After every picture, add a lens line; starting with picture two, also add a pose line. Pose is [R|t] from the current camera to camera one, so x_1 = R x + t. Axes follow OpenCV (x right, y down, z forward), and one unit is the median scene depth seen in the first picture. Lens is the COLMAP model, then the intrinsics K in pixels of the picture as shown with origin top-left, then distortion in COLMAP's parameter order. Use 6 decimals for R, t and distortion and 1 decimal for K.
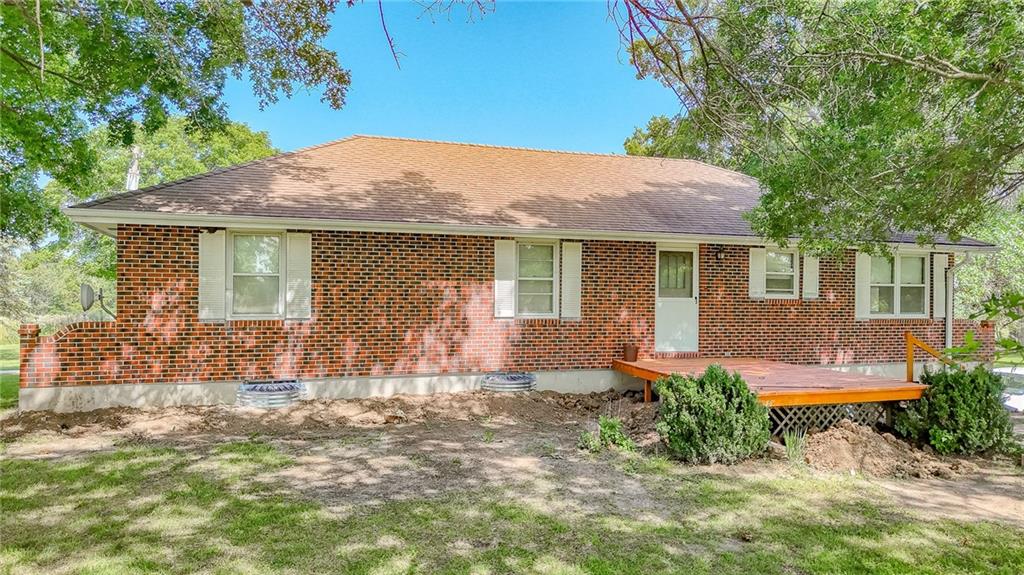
lens RADIAL K [[756.4, 0, 511.9], [0, 756.4, 283.8], [0, 0, 1]] dist [0.107501, -0.115921]
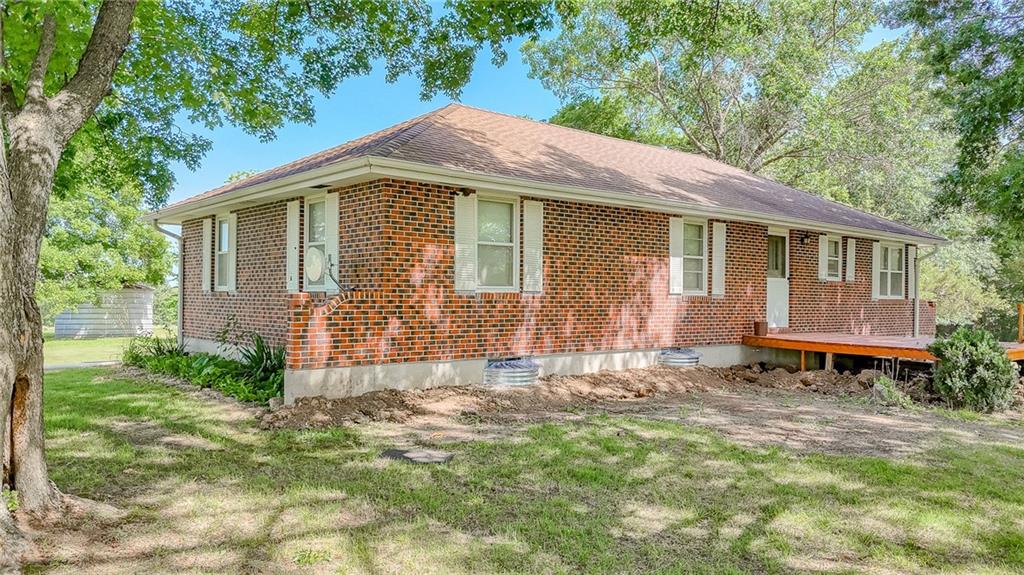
lens RADIAL K [[756.4, 0, 511.9], [0, 756.4, 283.8], [0, 0, 1]] dist [0.107501, -0.115921]
pose [[0.930776, 0.020919, 0.364992, -0.622285], [-0.033433, 0.999049, 0.028000, 0.010026], [-0.364059, -0.038265, 0.930589, 0.135765]]
